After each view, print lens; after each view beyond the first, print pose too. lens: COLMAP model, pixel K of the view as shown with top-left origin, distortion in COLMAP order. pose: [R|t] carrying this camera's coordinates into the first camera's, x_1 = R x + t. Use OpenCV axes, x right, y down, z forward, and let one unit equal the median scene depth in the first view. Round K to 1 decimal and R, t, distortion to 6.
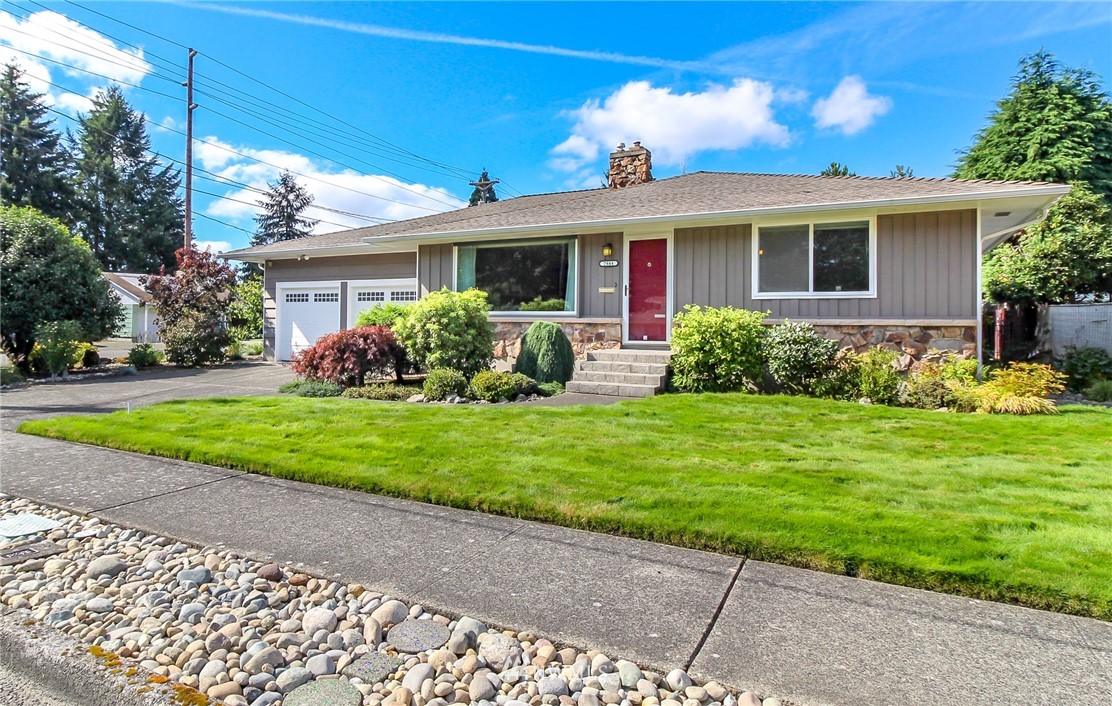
lens RADIAL K [[595.7, 0, 552.1], [0, 595.7, 324.1], [0, 0, 1]] dist [-0.003311, -0.000364]
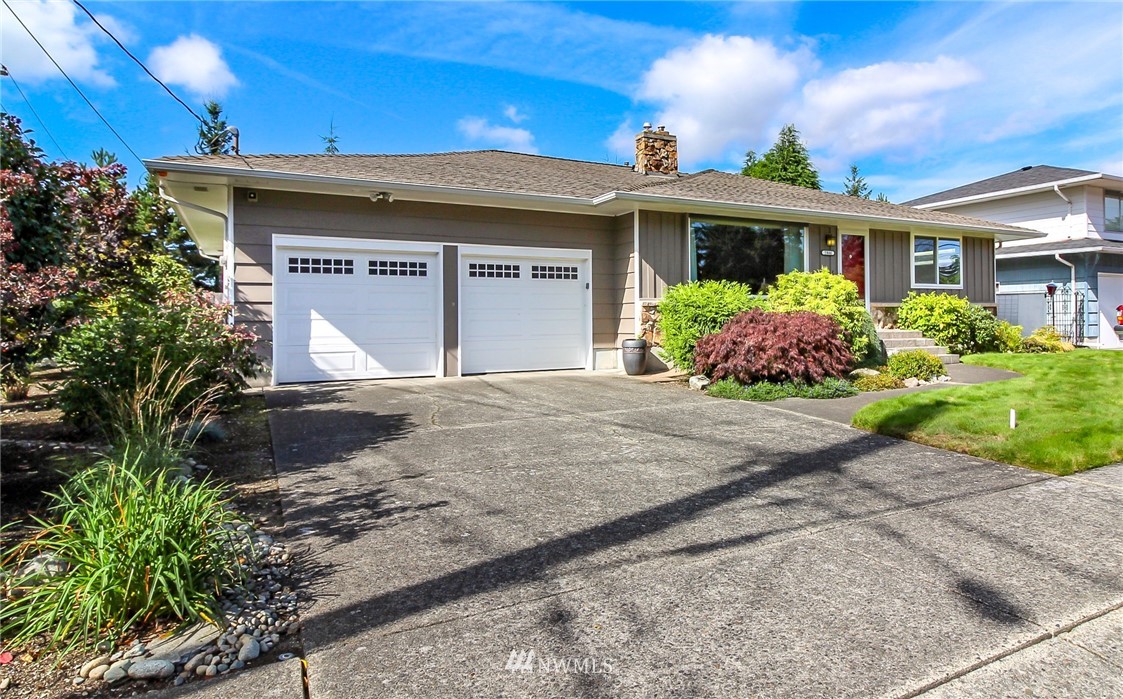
lens RADIAL K [[593.6, 0, 561.4], [0, 593.6, 317.3], [0, 0, 1]] dist [0.040923, 0.000029]
pose [[0.607369, -0.026124, 0.793990, -1.090911], [0.003694, 0.999541, 0.030062, -0.018207], [-0.794411, -0.015325, 0.607187, 0.722082]]
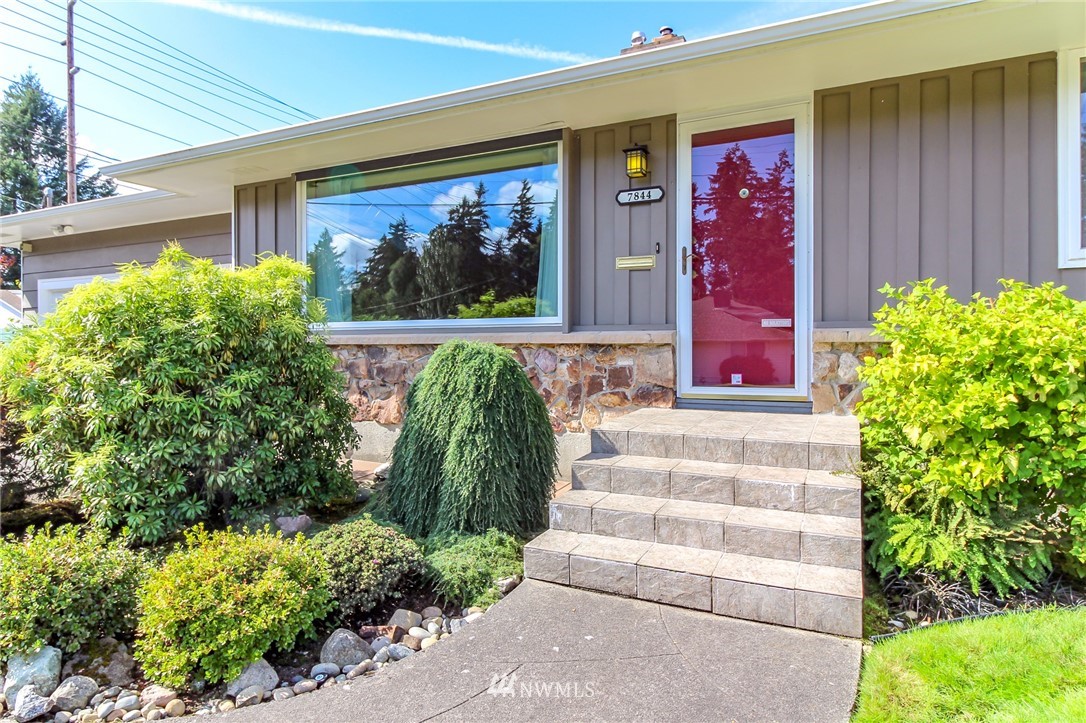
lens RADIAL K [[658.1, 0, 543.0], [0, 658.1, 361.5], [0, 0, 1]] dist [0.004492, 0.001271]
pose [[0.999882, -0.015232, -0.001860, 0.028633], [0.015278, 0.999488, 0.028116, -0.003220], [0.001430, -0.028141, 0.999603, 0.552641]]
